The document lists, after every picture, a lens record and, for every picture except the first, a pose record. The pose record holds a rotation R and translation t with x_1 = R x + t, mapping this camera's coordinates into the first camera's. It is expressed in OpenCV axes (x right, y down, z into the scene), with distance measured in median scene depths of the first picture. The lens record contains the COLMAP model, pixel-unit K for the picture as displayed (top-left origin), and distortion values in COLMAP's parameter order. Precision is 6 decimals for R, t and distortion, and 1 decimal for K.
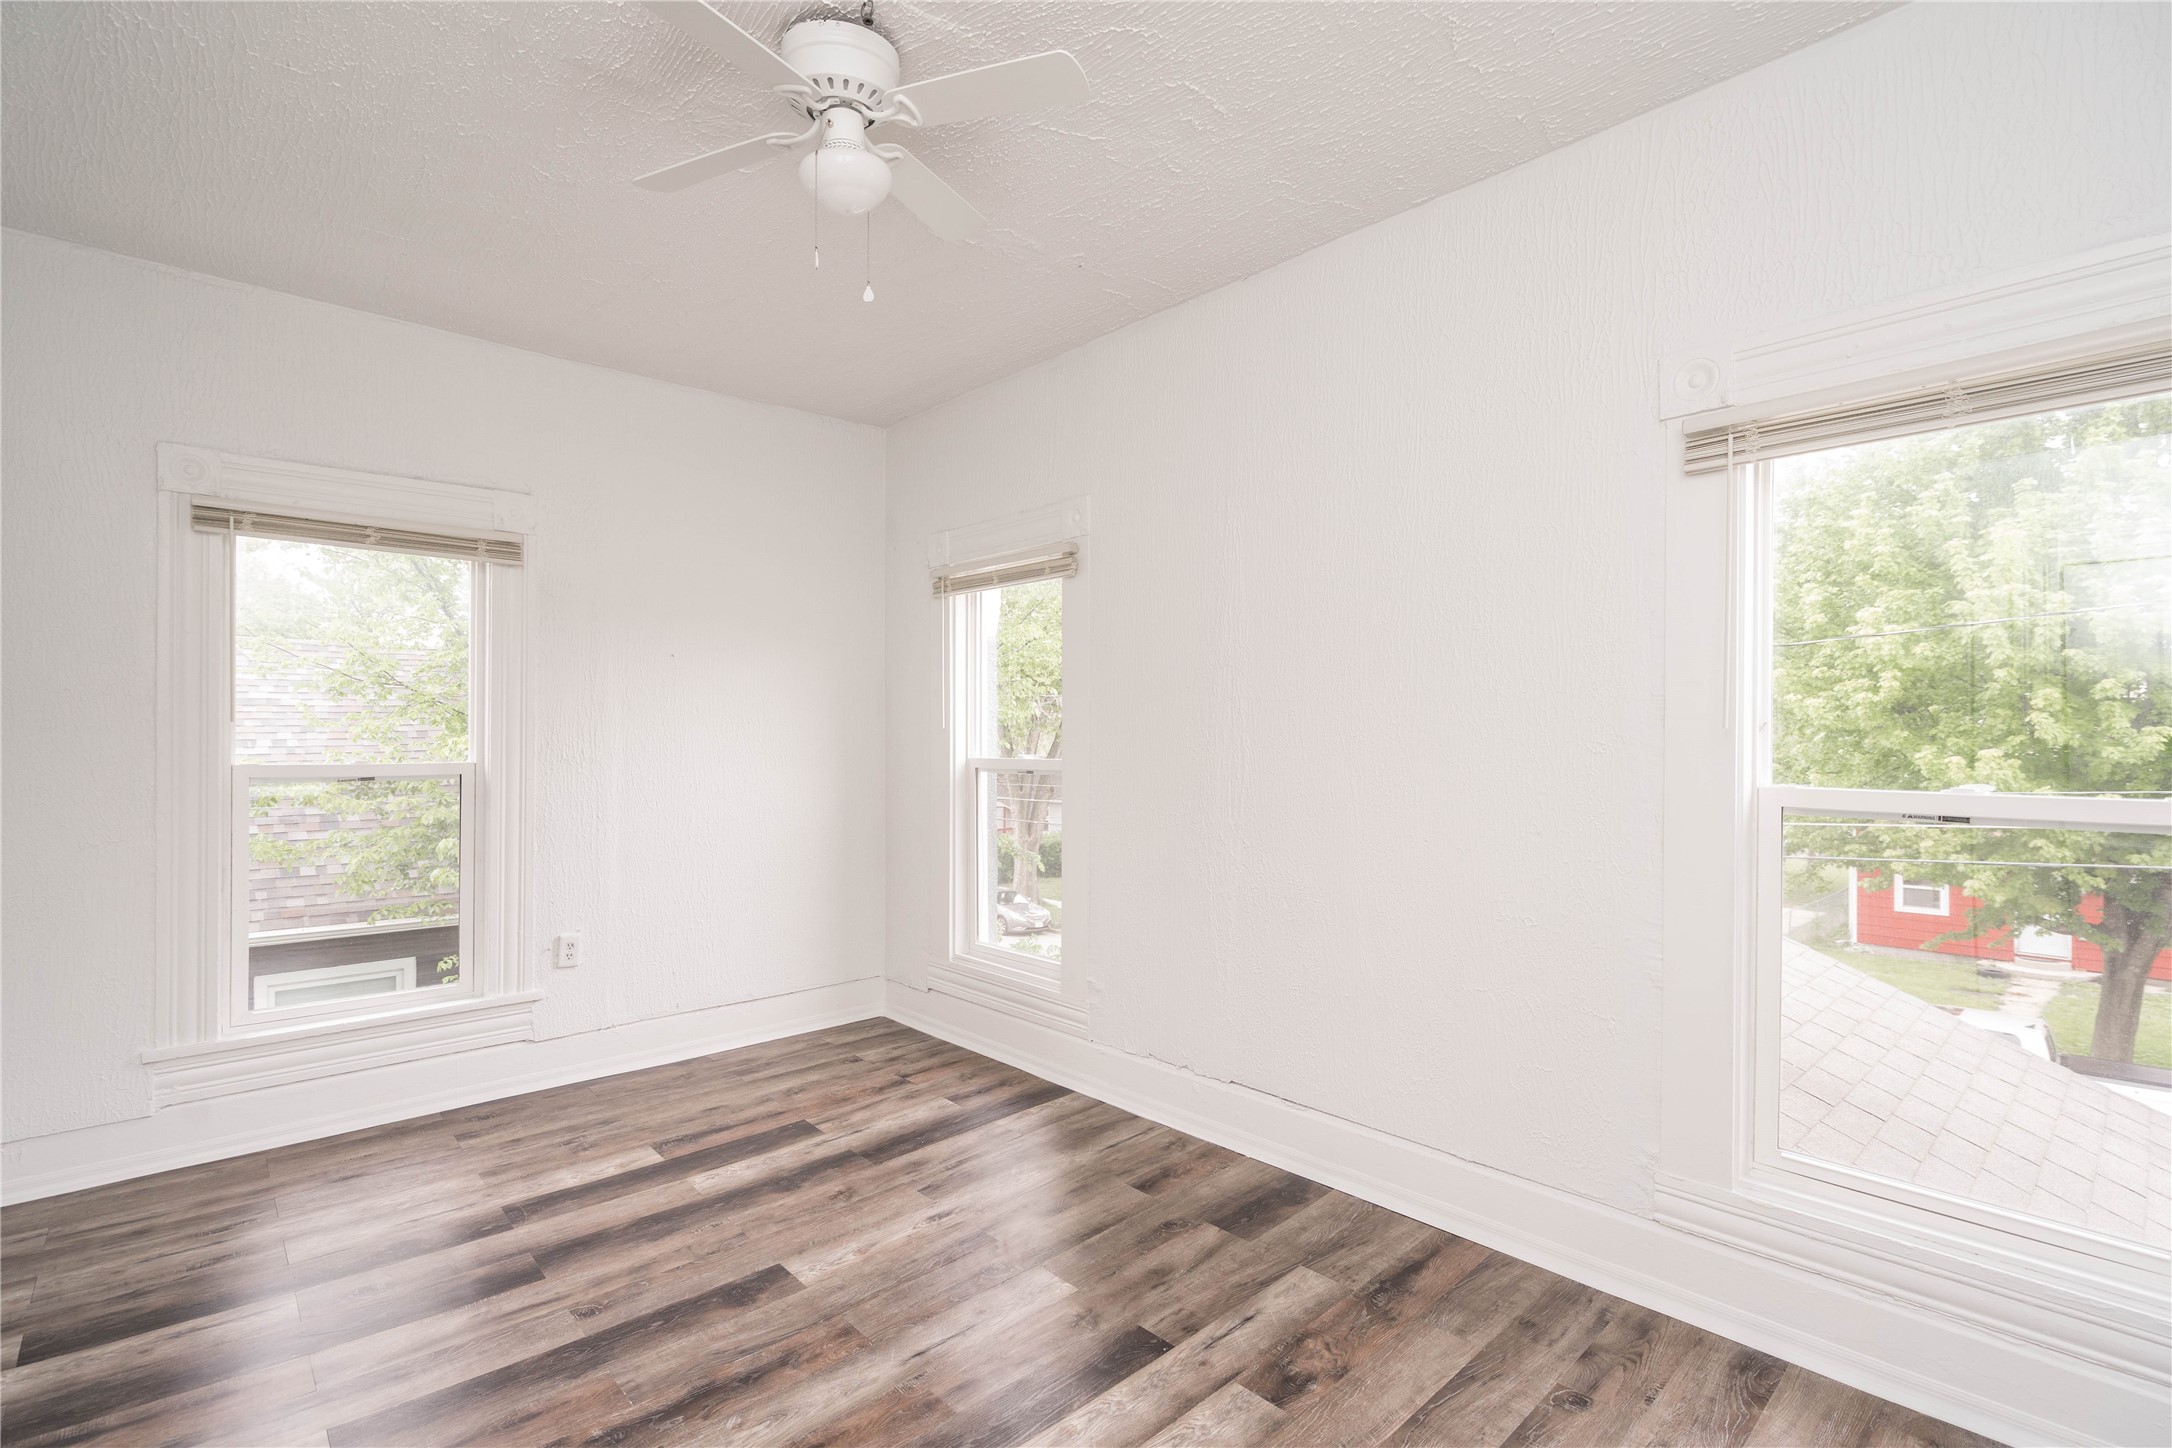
lens RADIAL K [[999.1, 0, 1069.1], [0, 999.1, 723.0], [0, 0, 1]] dist [-0.000579, -0.000185]
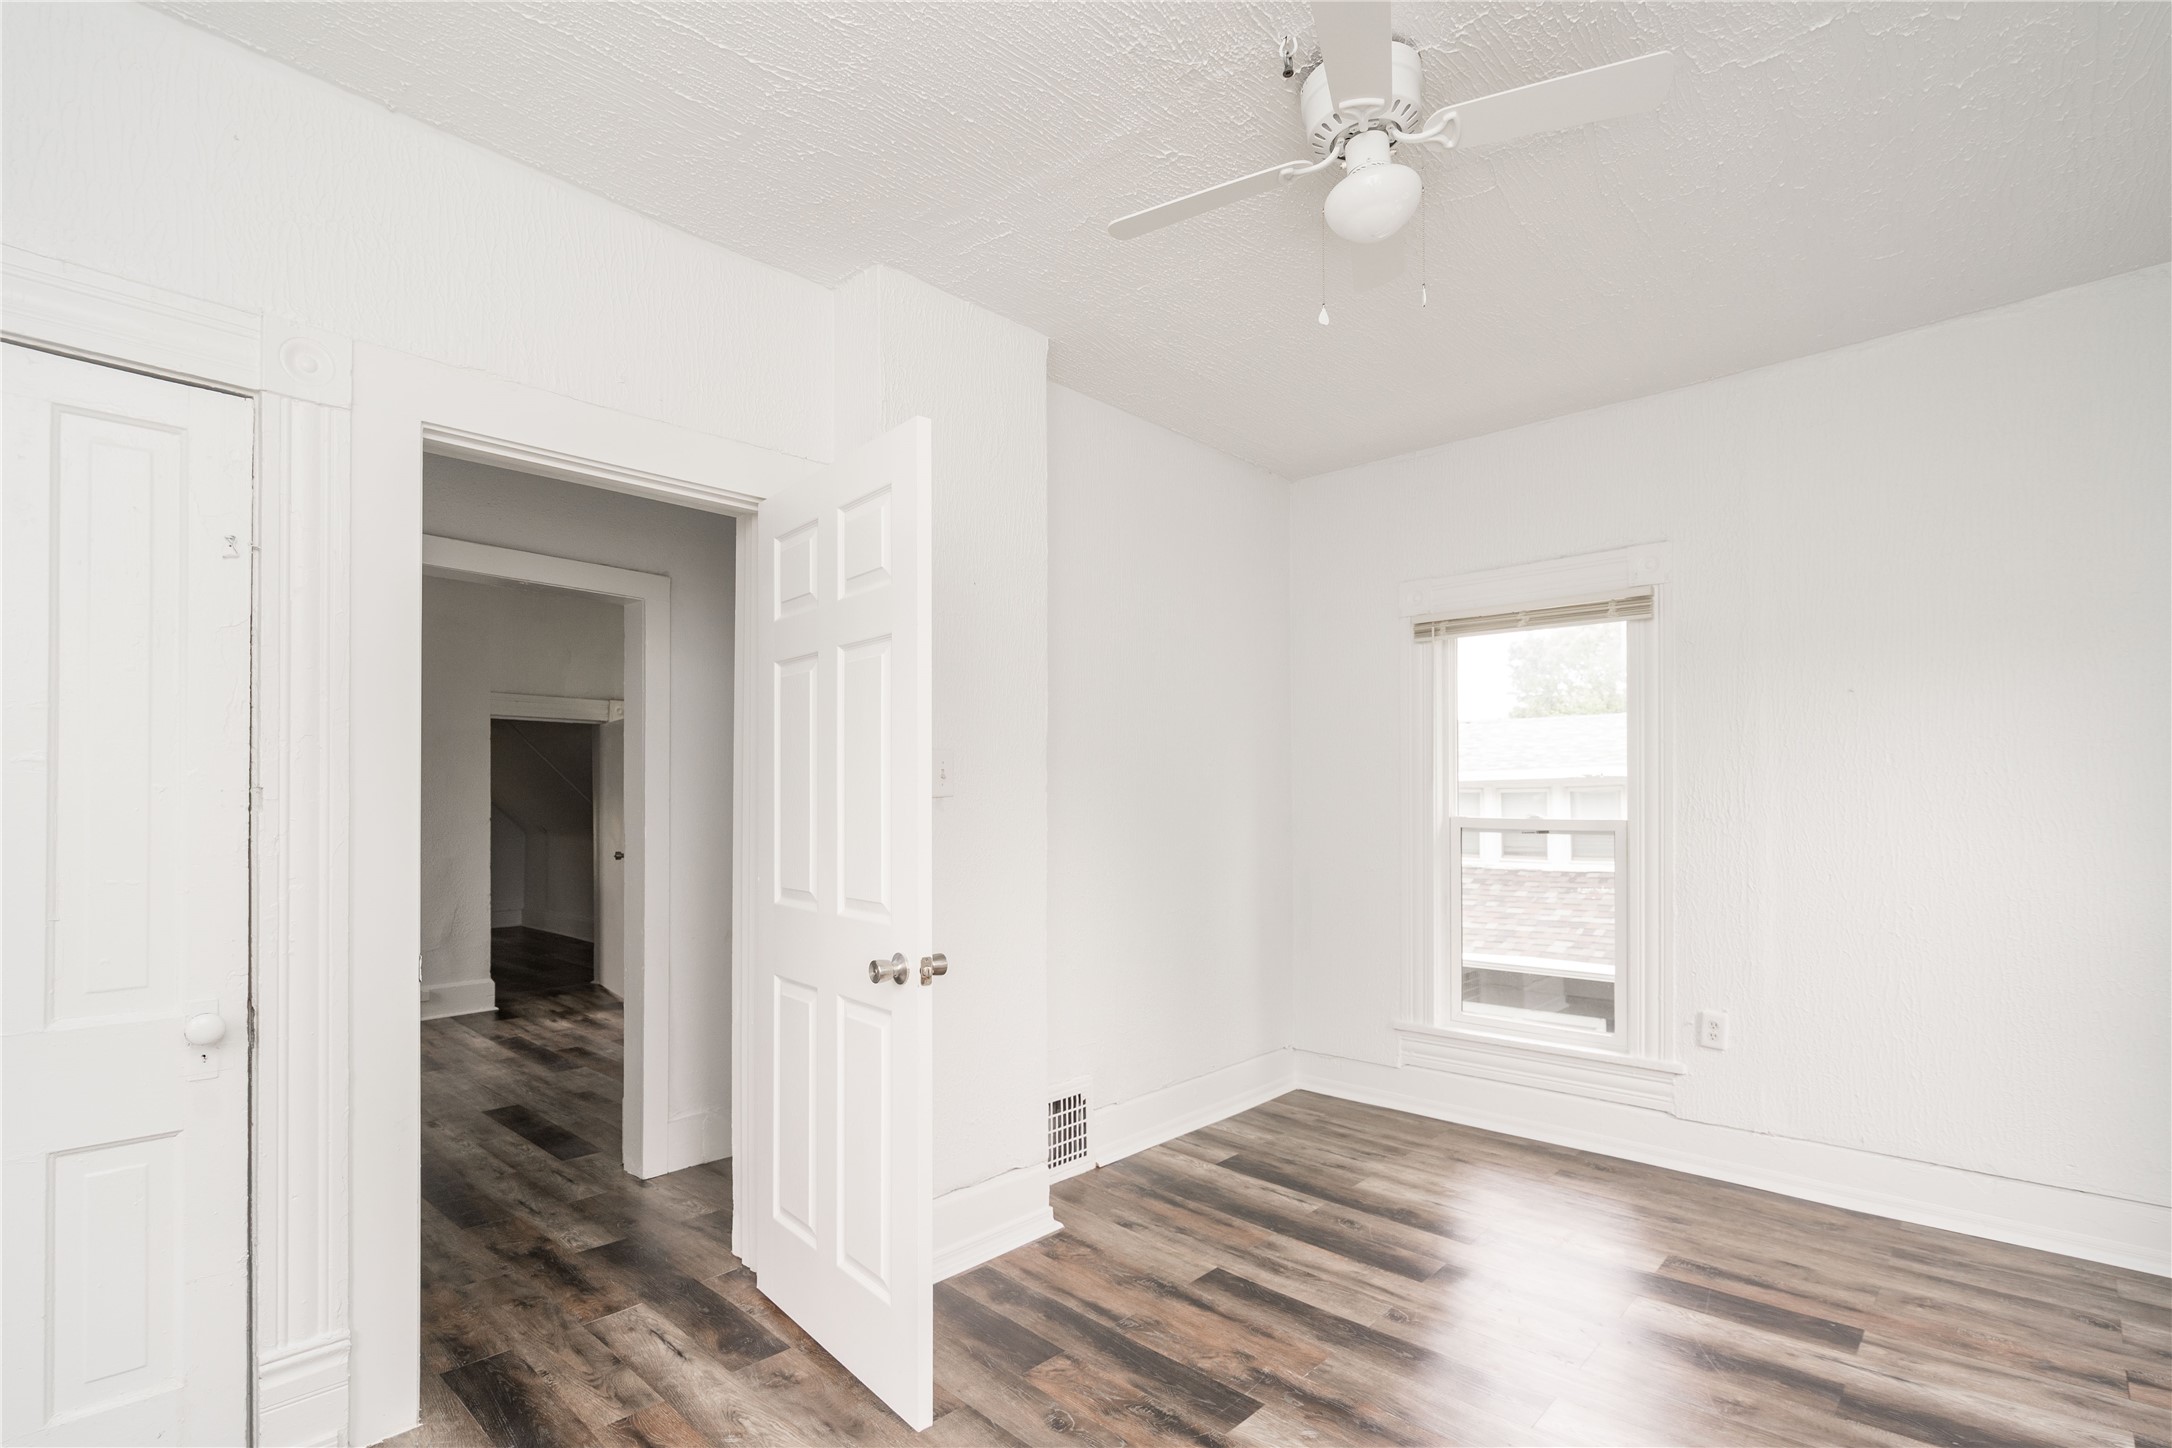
lens RADIAL K [[1039.4, 0, 1067.0], [0, 1039.4, 766.6], [0, 0, 1]] dist [0.000851, 0.000453]
pose [[0.079260, -0.031066, -0.996370, 0.447947], [0.012705, 0.999465, -0.030152, 0.010876], [0.996773, -0.010269, 0.079612, 0.384177]]
